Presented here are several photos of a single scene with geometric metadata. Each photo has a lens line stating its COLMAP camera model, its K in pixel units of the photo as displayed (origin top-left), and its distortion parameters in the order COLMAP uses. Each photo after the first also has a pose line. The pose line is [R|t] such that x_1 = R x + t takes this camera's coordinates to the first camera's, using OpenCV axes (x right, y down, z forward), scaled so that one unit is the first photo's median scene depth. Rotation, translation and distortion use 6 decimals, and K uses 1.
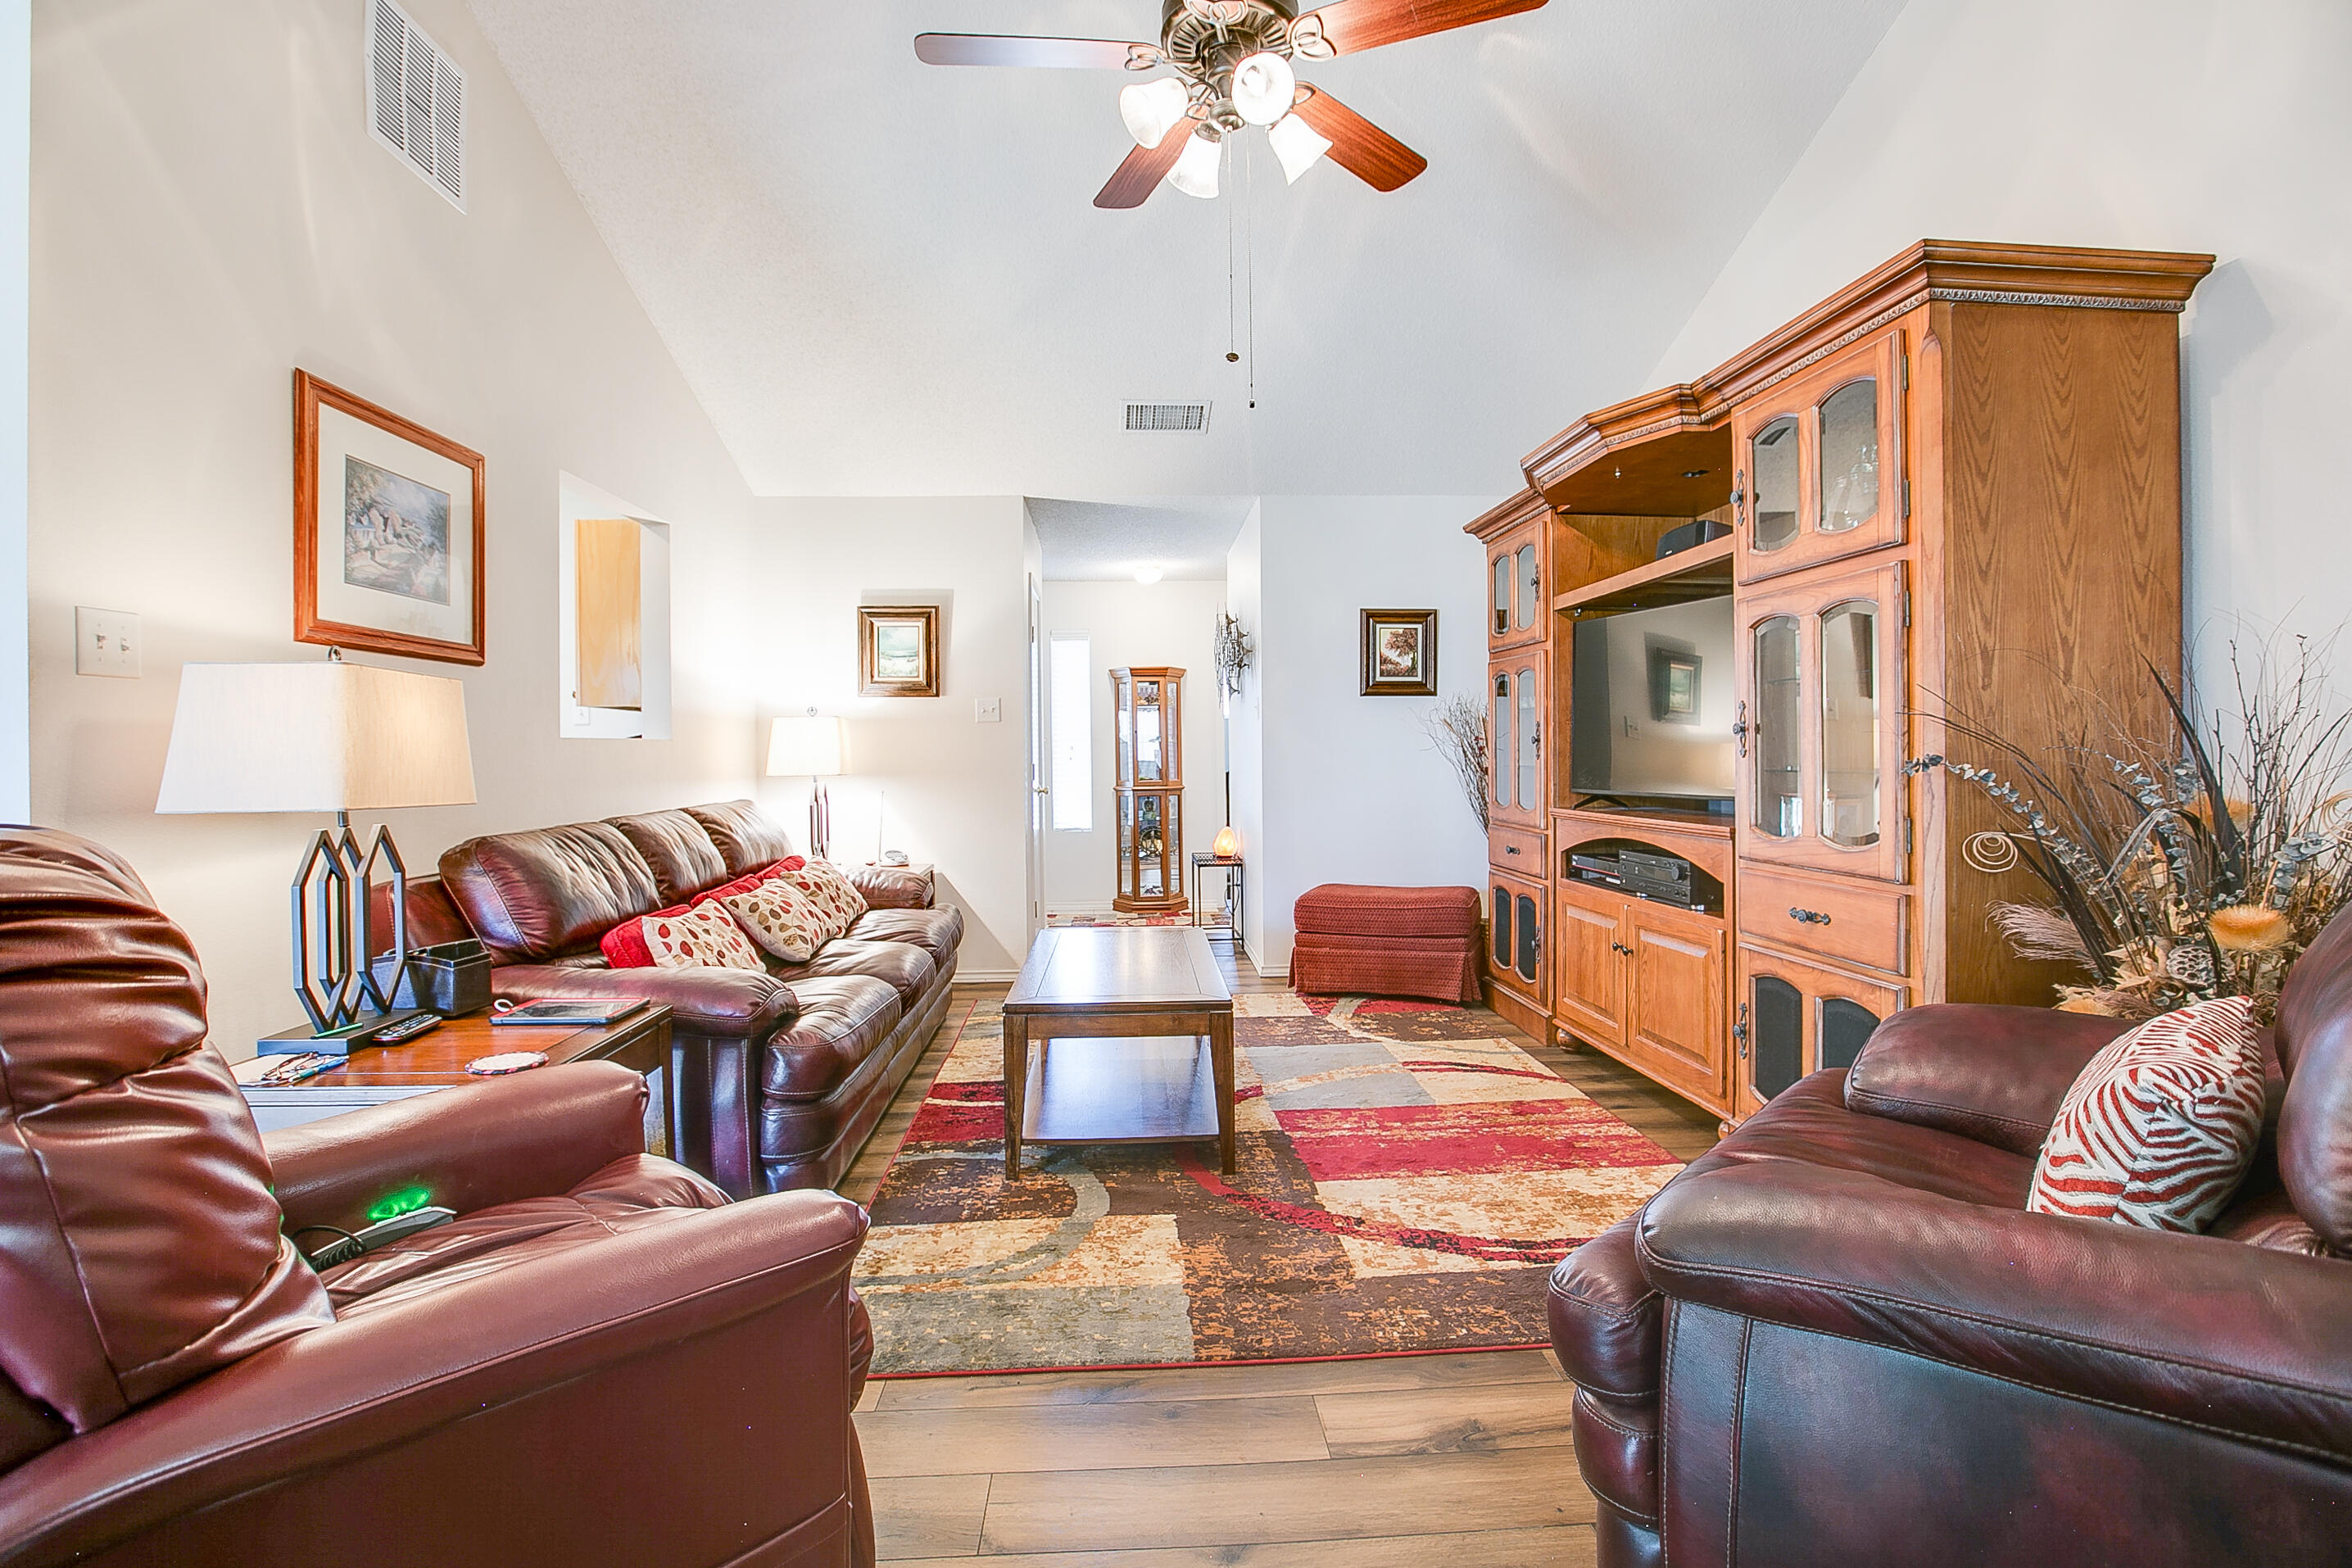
lens RADIAL K [[1115.5, 0, 1174.8], [0, 1115.5, 752.8], [0, 0, 1]] dist [-0.014454, 0.001853]
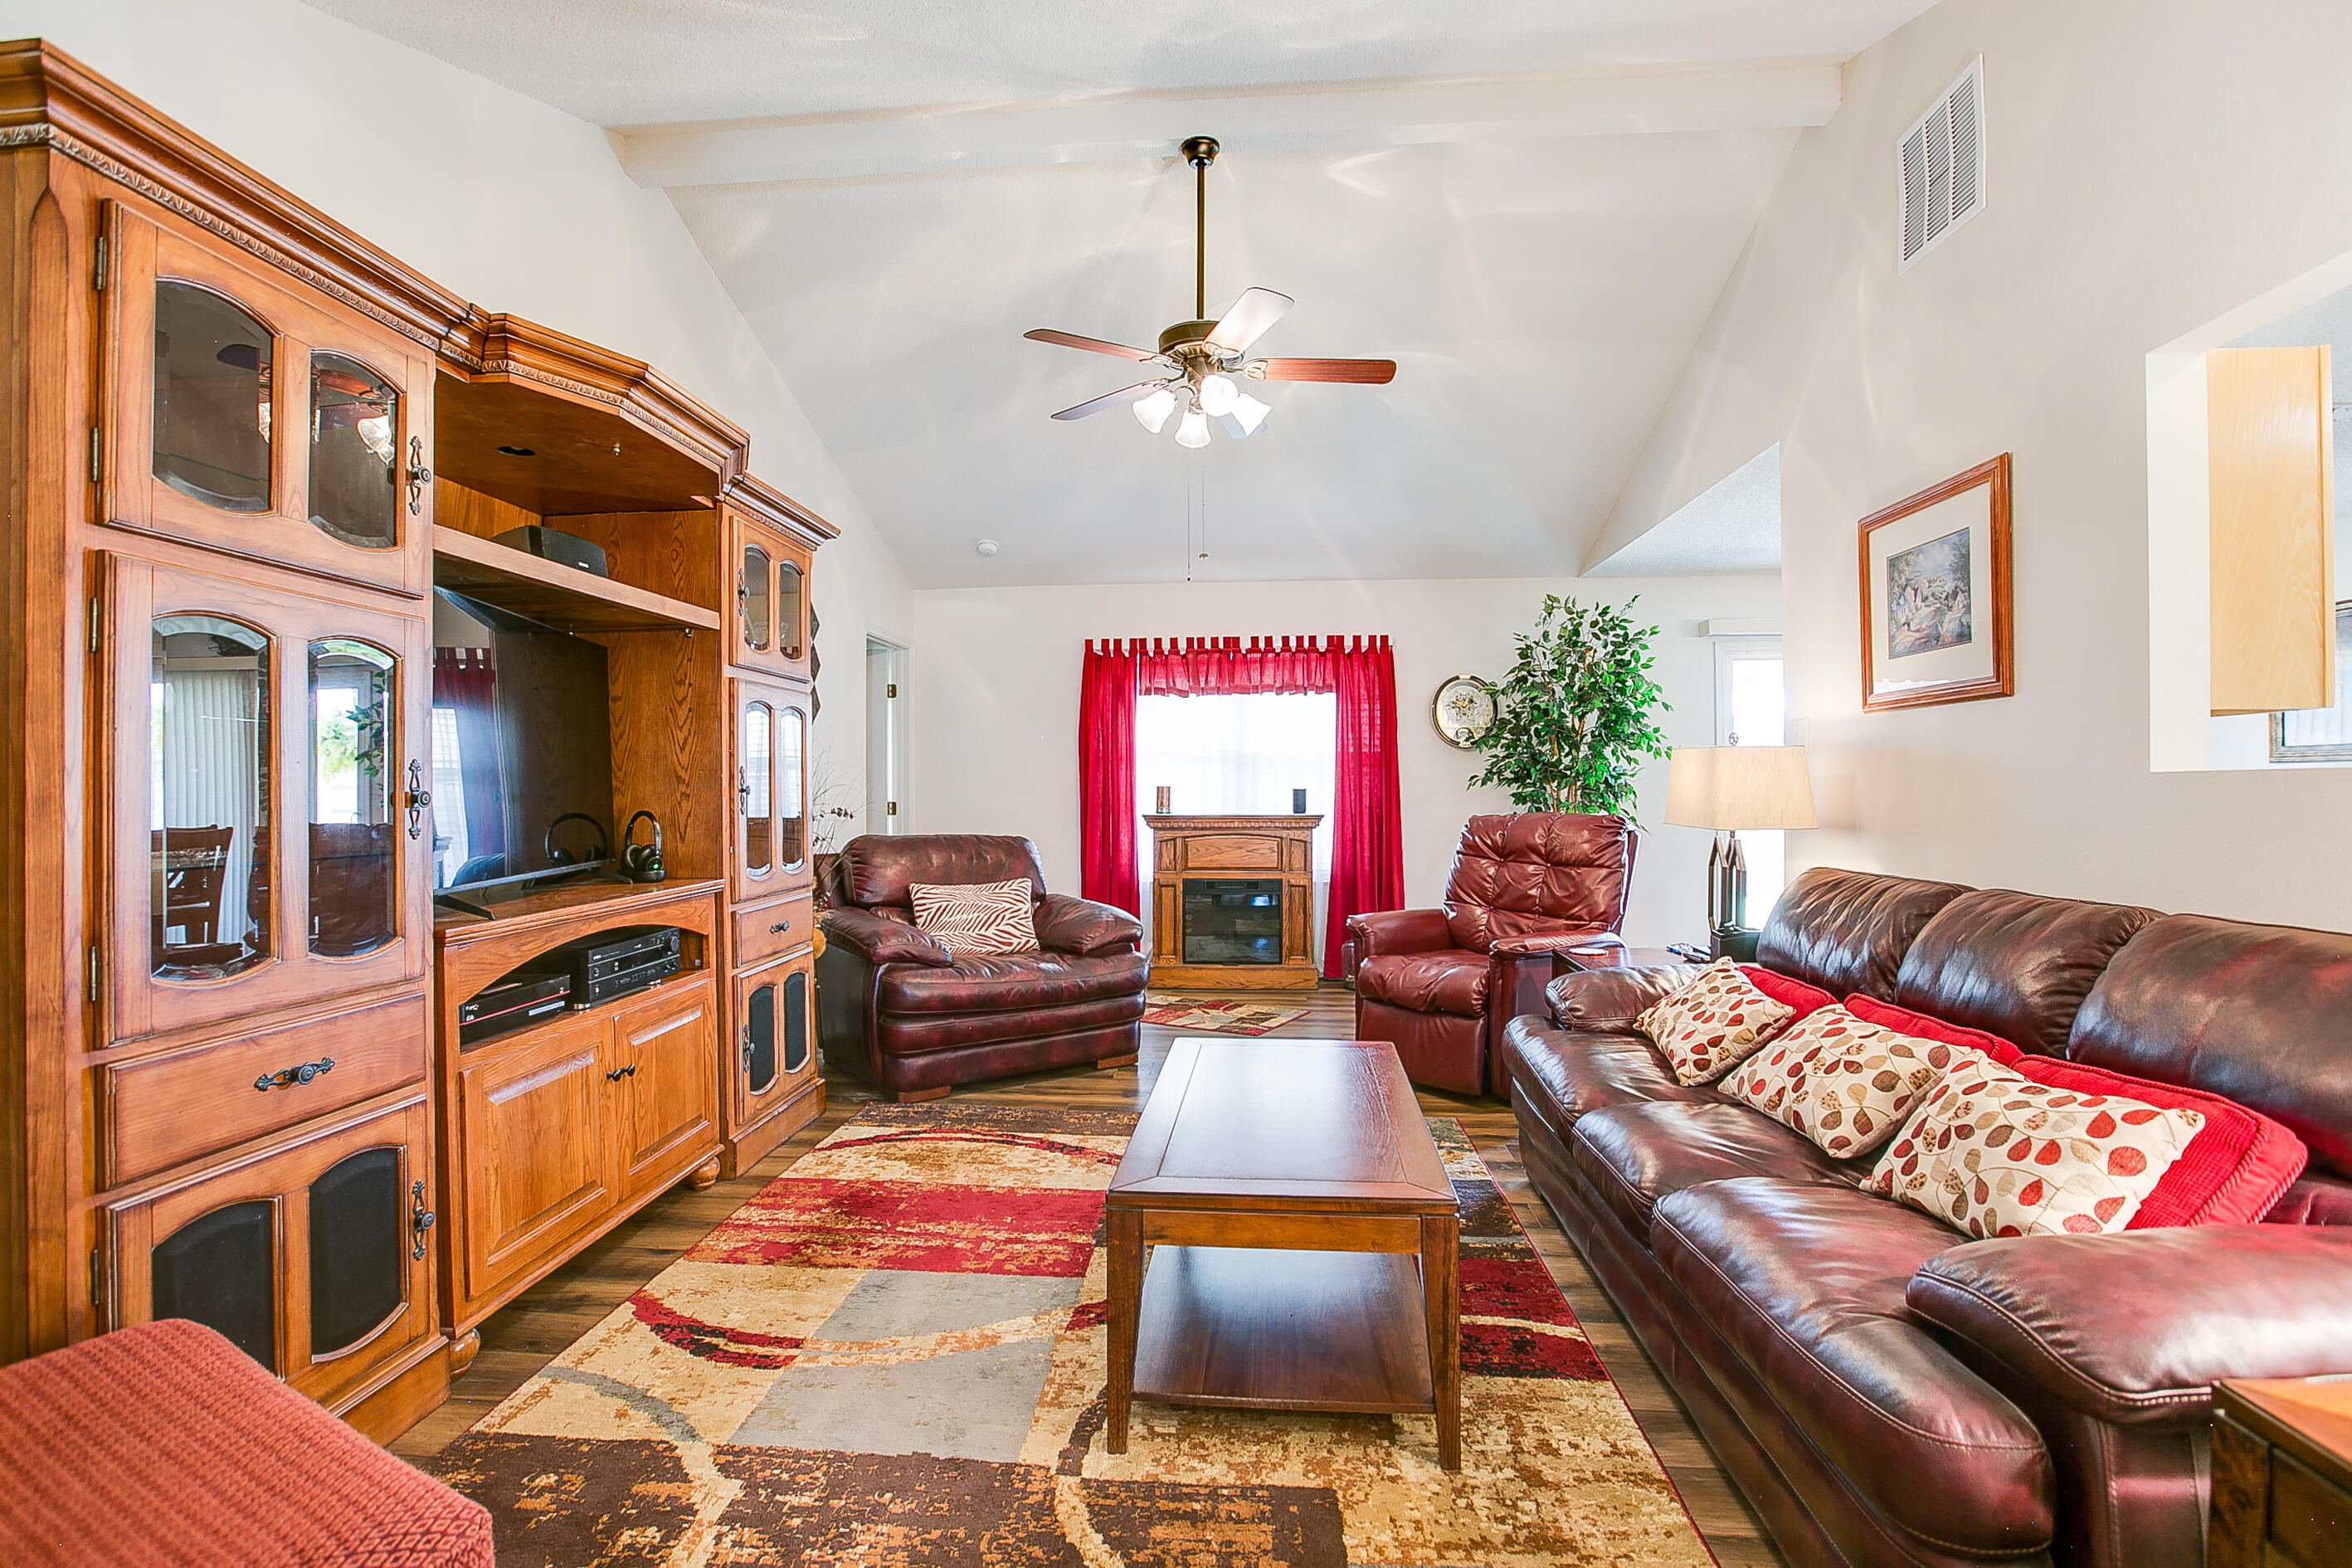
lens RADIAL K [[1115.5, 0, 1191.6], [0, 1115.5, 781.4], [0, 0, 1]] dist [-0.014454, 0.001853]
pose [[-0.991743, 0.015262, 0.127329, -0.098091], [0.014761, 0.999879, -0.004878, -0.016182], [-0.127388, -0.002958, -0.991849, 1.965708]]
